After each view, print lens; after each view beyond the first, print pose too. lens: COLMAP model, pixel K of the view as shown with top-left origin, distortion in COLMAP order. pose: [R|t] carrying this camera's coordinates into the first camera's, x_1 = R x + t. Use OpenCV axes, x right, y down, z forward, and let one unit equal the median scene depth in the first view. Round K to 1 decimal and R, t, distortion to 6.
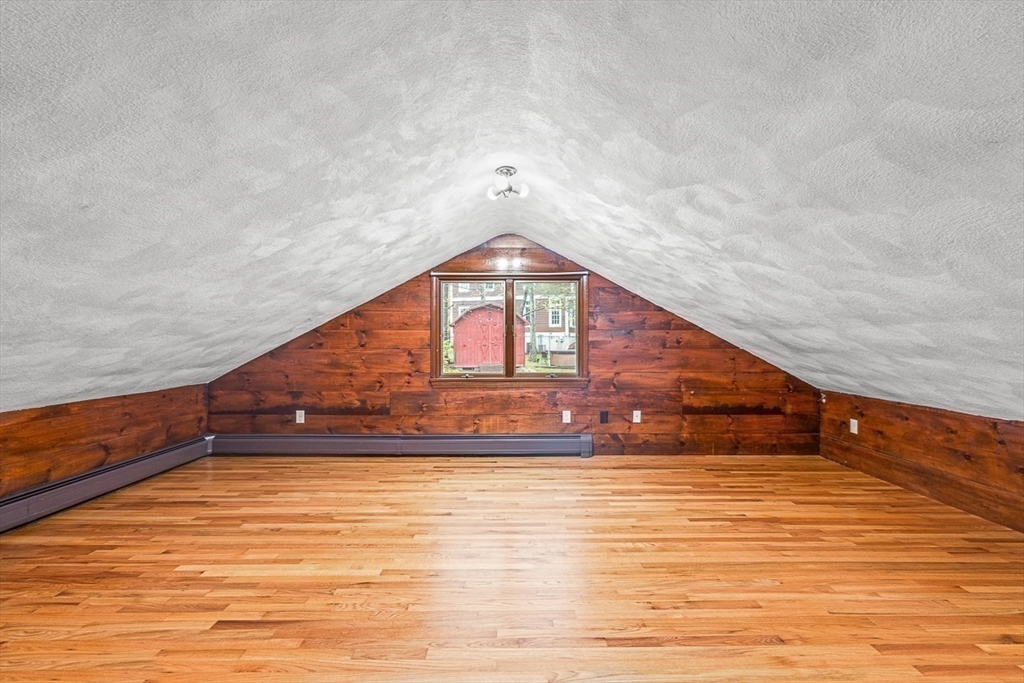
lens RADIAL K [[458.4, 0, 513.3], [0, 458.4, 341.2], [0, 0, 1]] dist [0.000047, -0.001926]
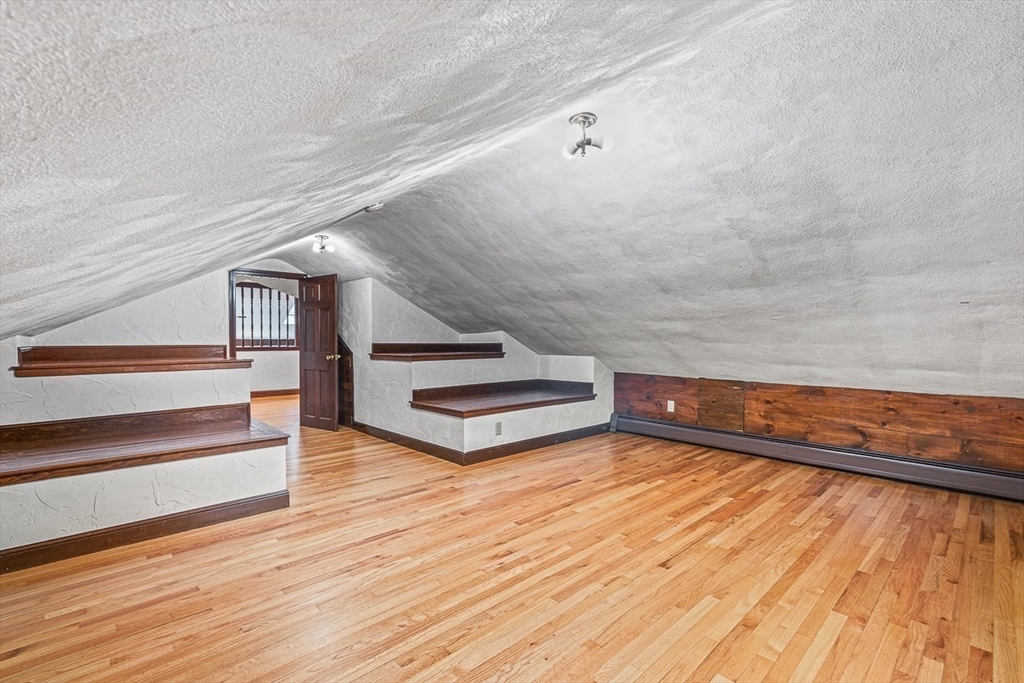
lens RADIAL K [[458.4, 0, 516.7], [0, 458.4, 341.3], [0, 0, 1]] dist [0.000047, -0.001926]
pose [[-0.740946, 0.004033, -0.671553, 0.592586], [0.002103, 0.999991, 0.003686, -0.000469], [0.671561, 0.001319, -0.740948, 1.503775]]
